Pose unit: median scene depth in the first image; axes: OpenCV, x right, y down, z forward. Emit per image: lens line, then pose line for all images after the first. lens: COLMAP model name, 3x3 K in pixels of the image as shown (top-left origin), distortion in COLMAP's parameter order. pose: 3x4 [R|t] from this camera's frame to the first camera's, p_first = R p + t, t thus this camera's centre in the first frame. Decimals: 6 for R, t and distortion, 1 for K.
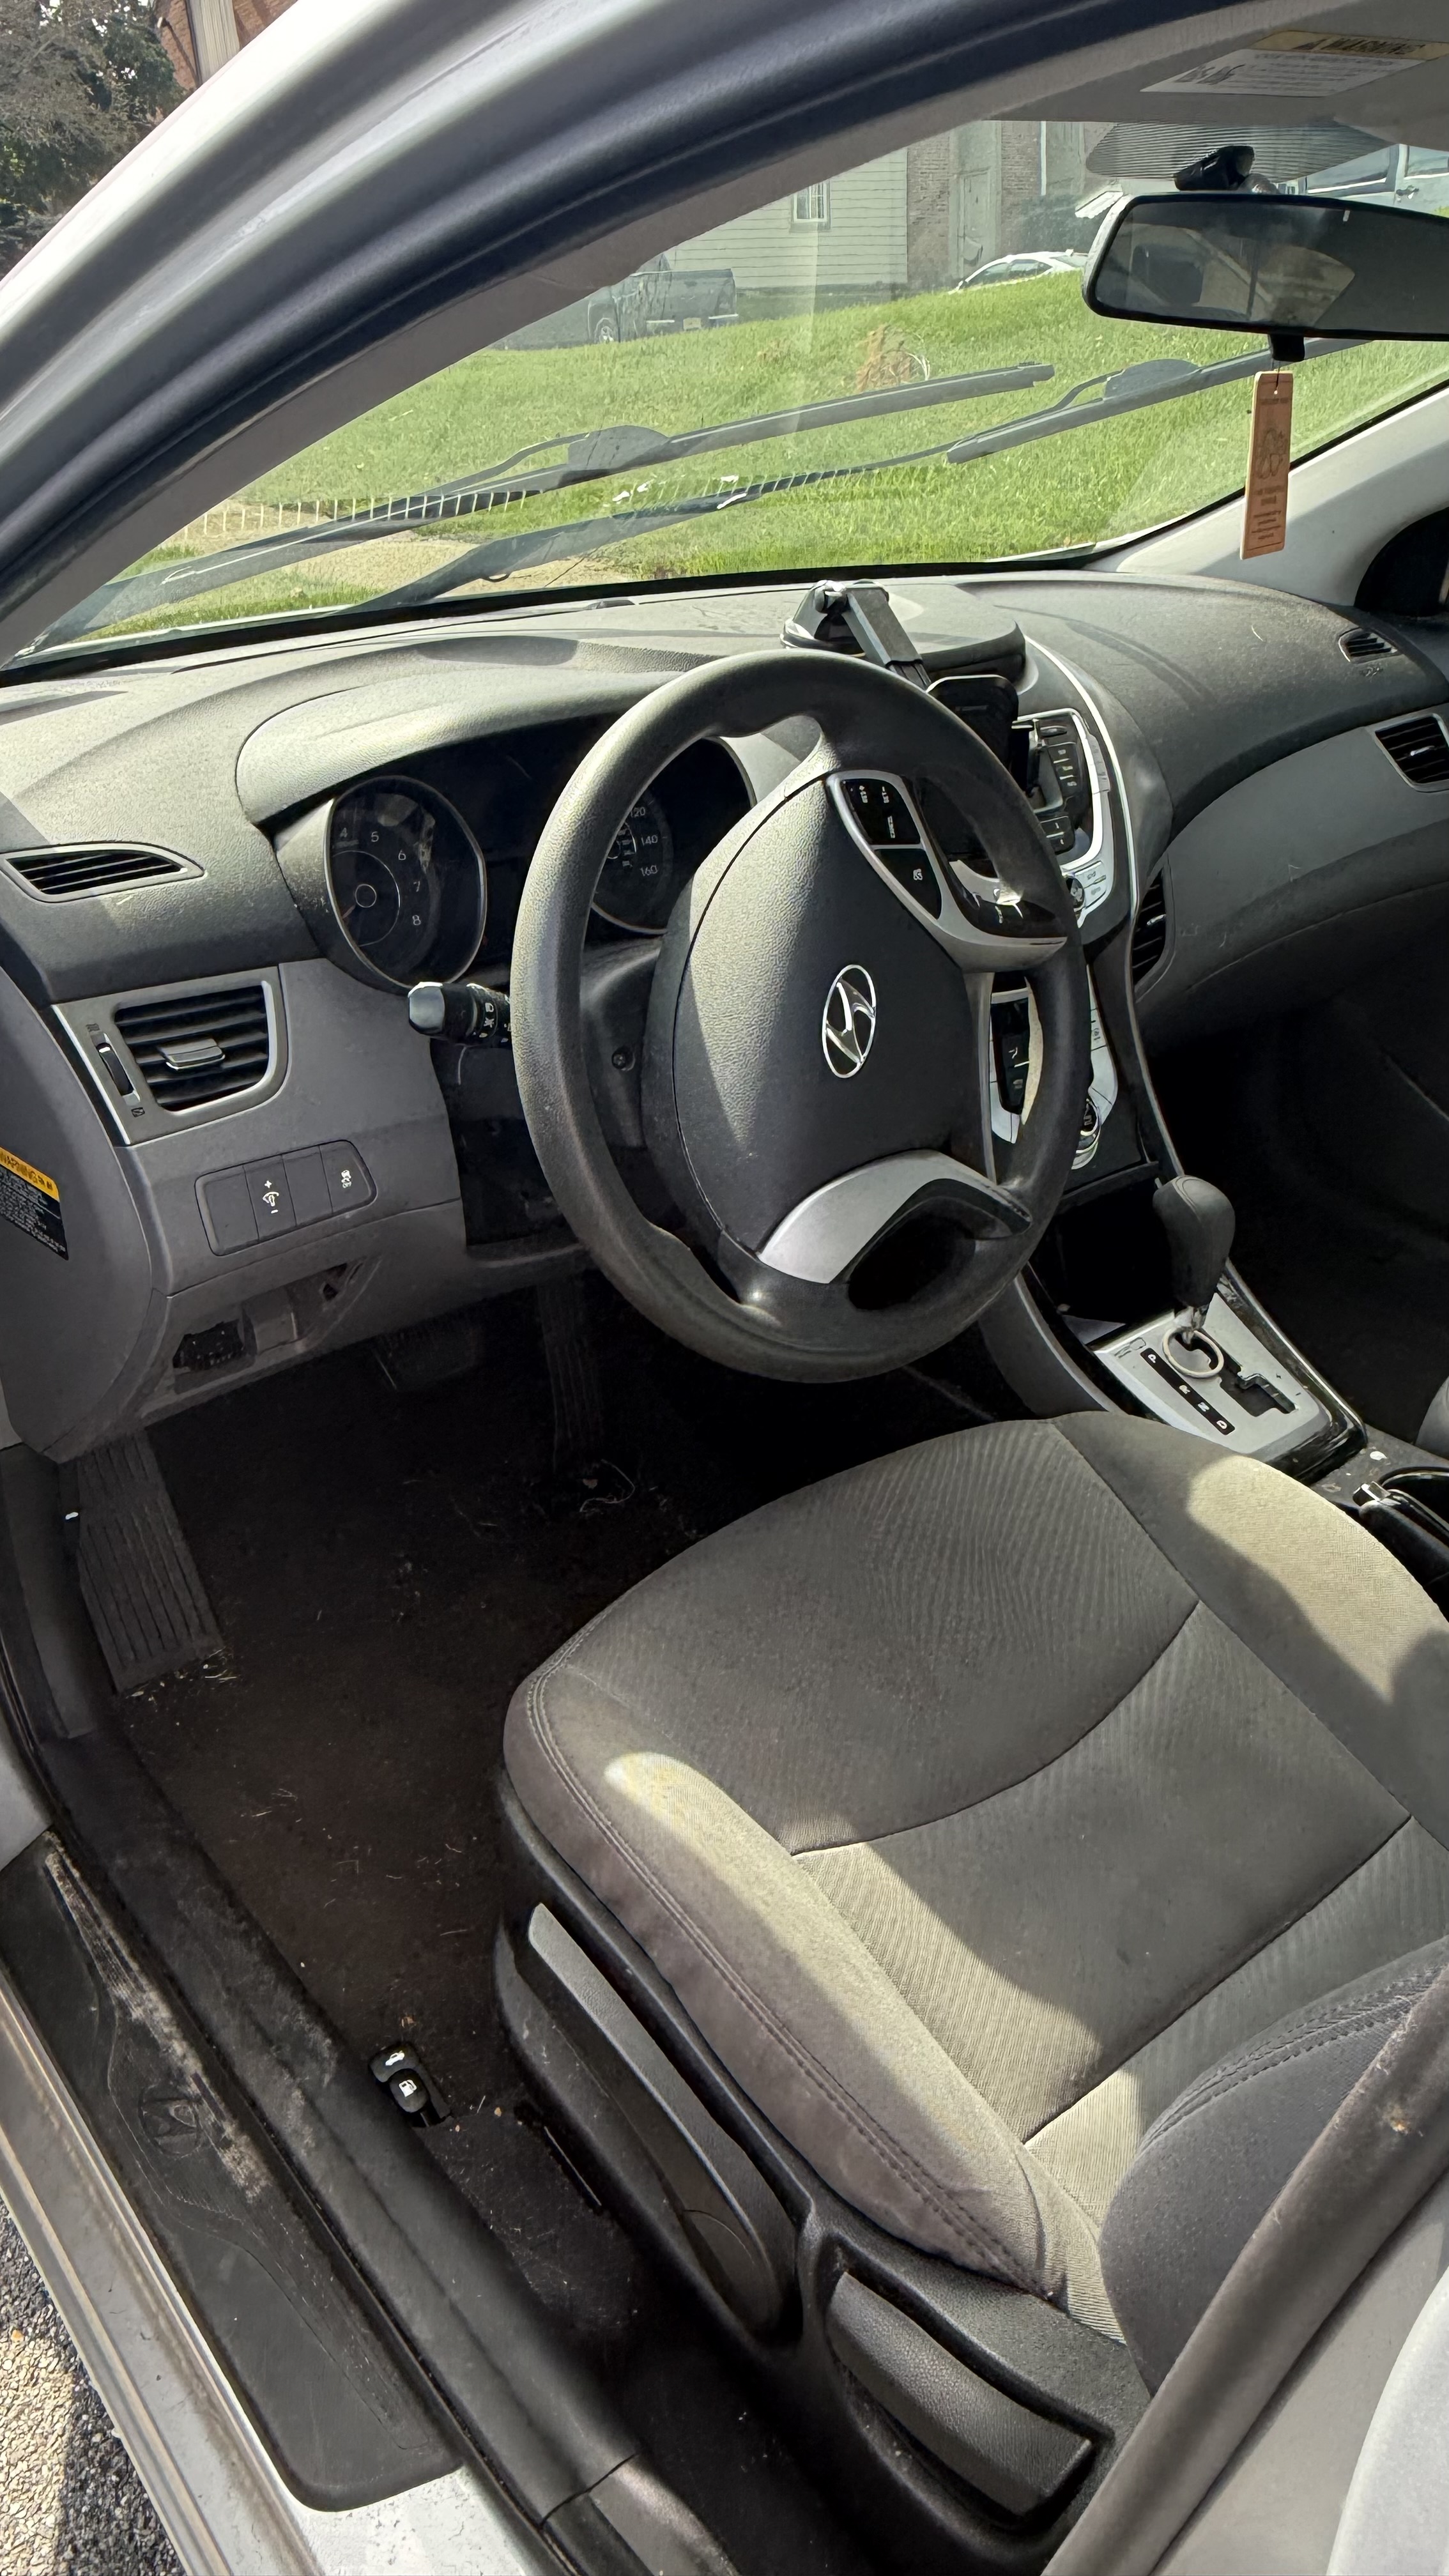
lens RADIAL K [[1855.6, 0, 725.4], [0, 1855.6, 1277.8], [0, 0, 1]] dist [0.005214, 0.002204]
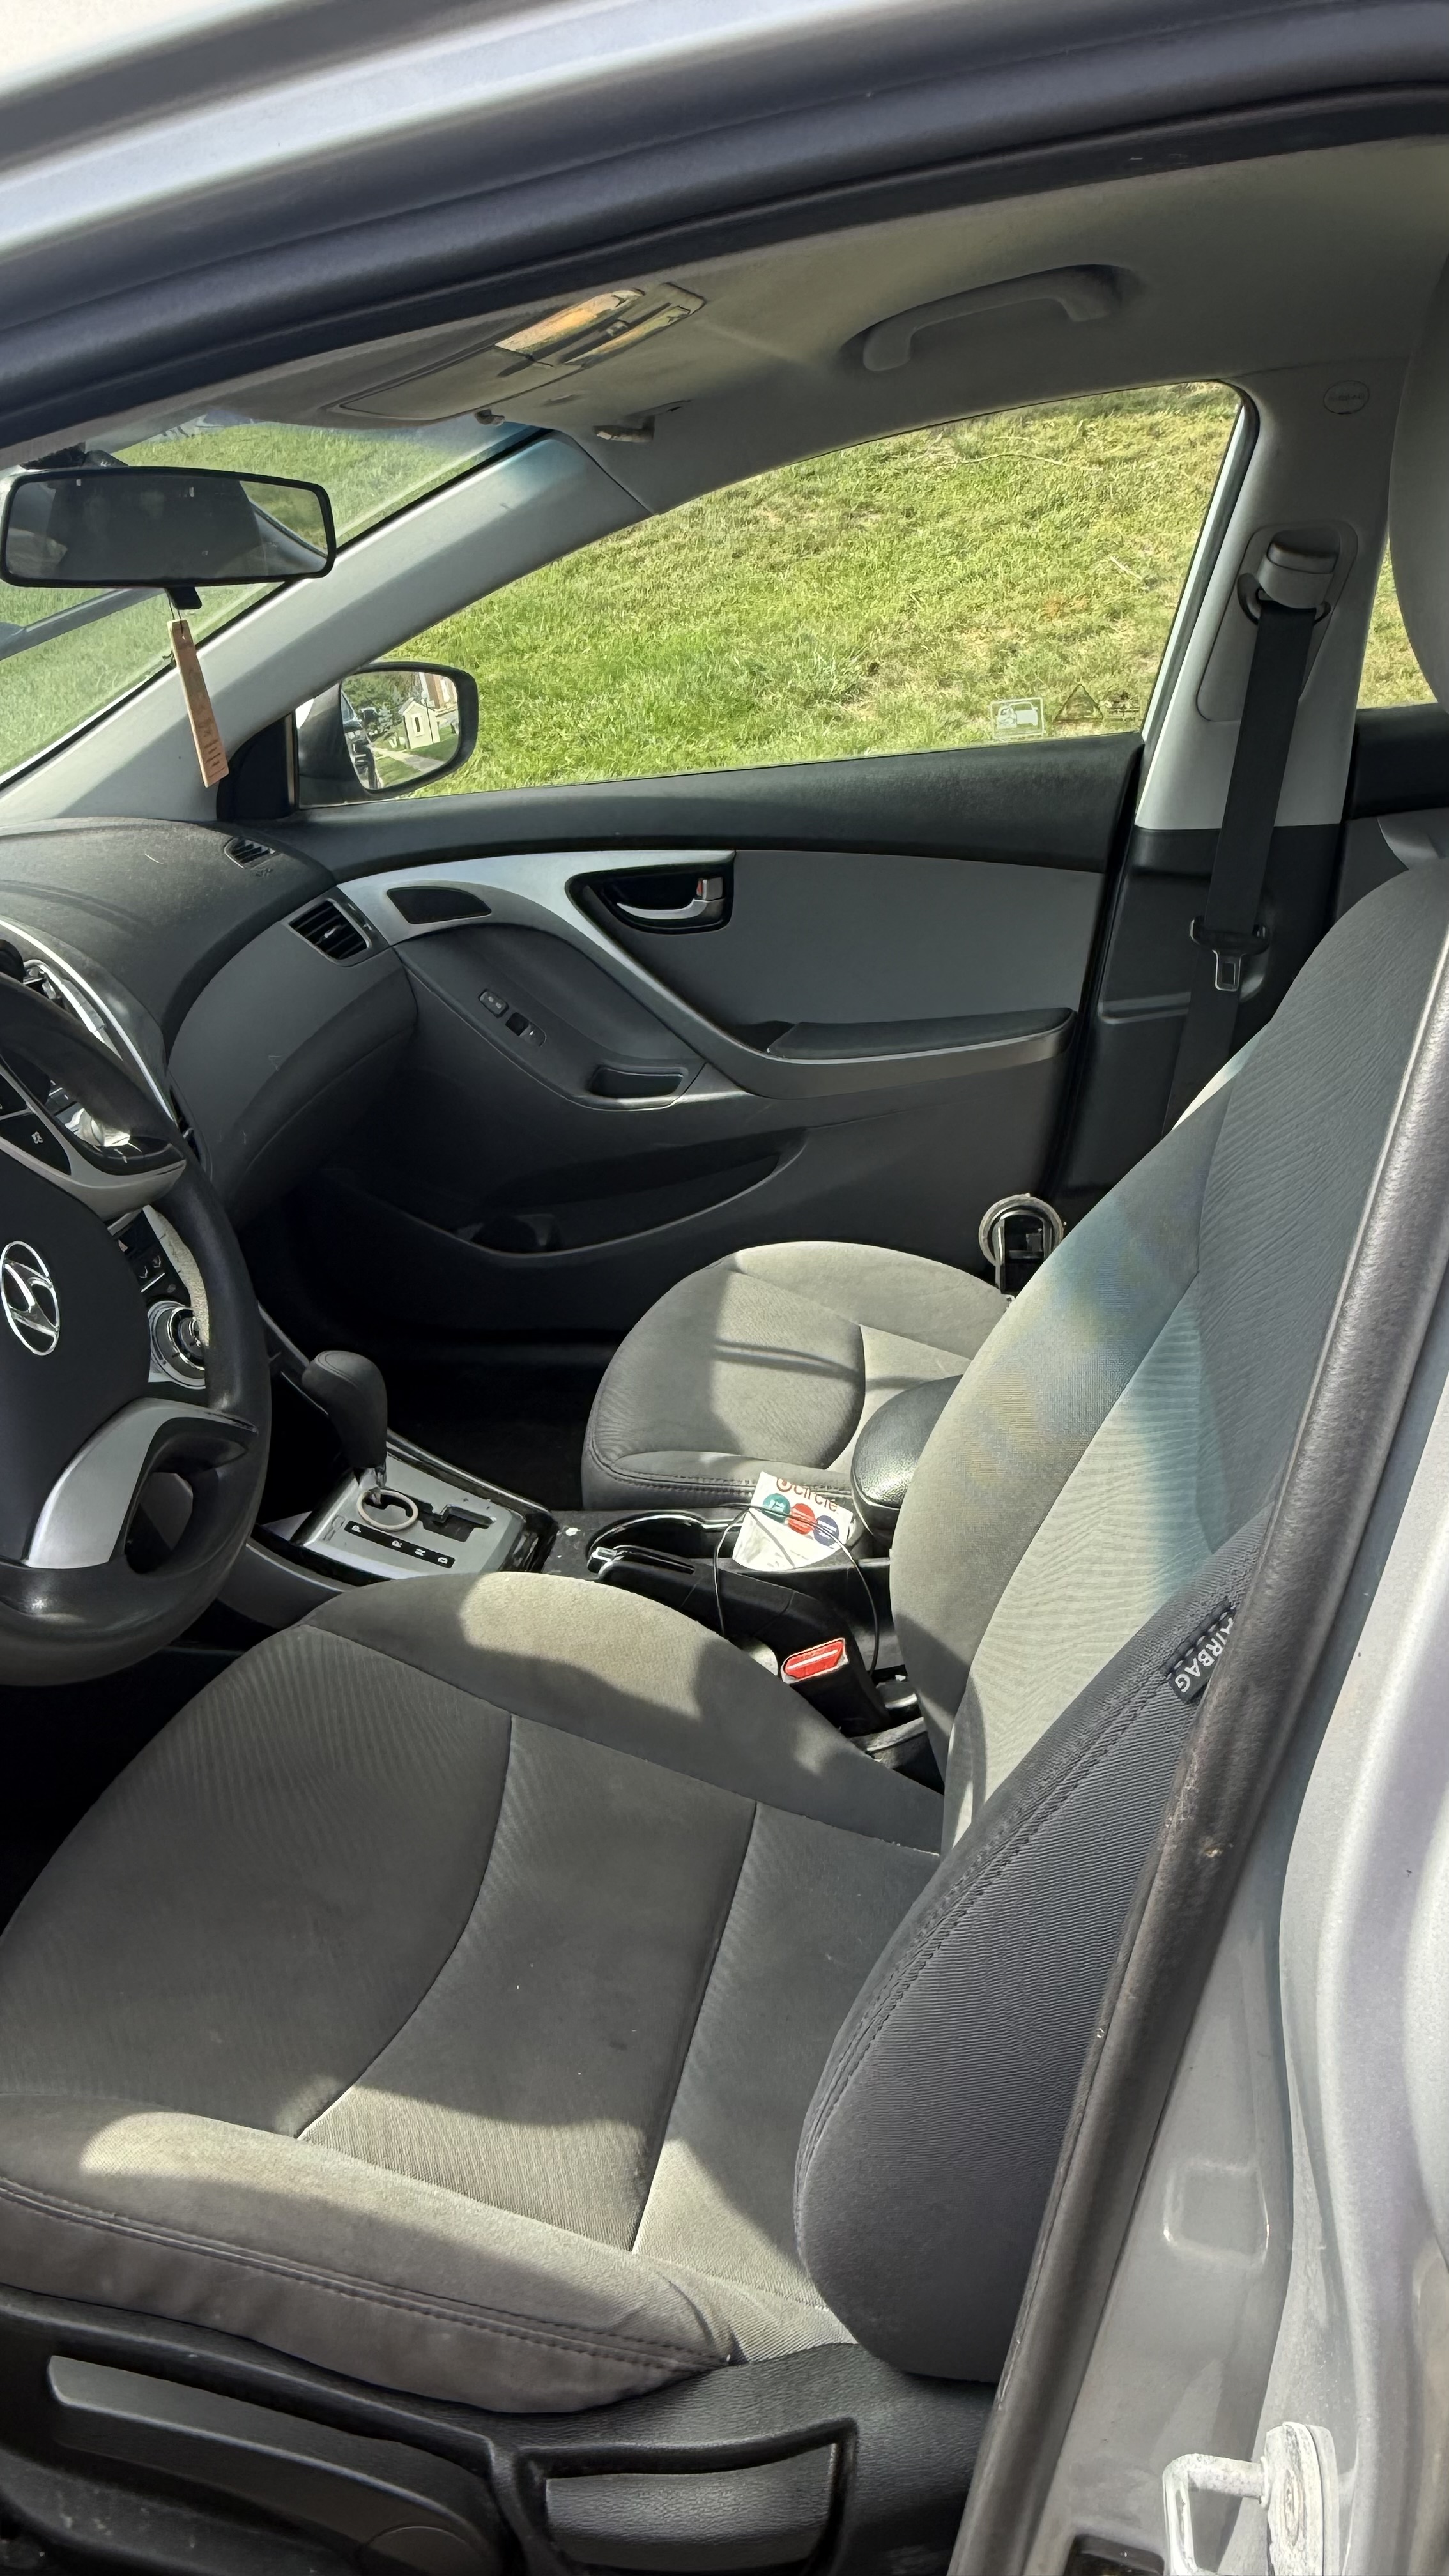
lens RADIAL K [[1885.2, 0, 724.5], [0, 1885.2, 1288.0], [0, 0, 1]] dist [0.003607, -0.001286]
pose [[0.761329, -0.310041, 0.569432, -0.208219], [0.370635, 0.928723, 0.010127, -0.019401], [-0.531985, 0.203341, 0.821976, 0.007193]]
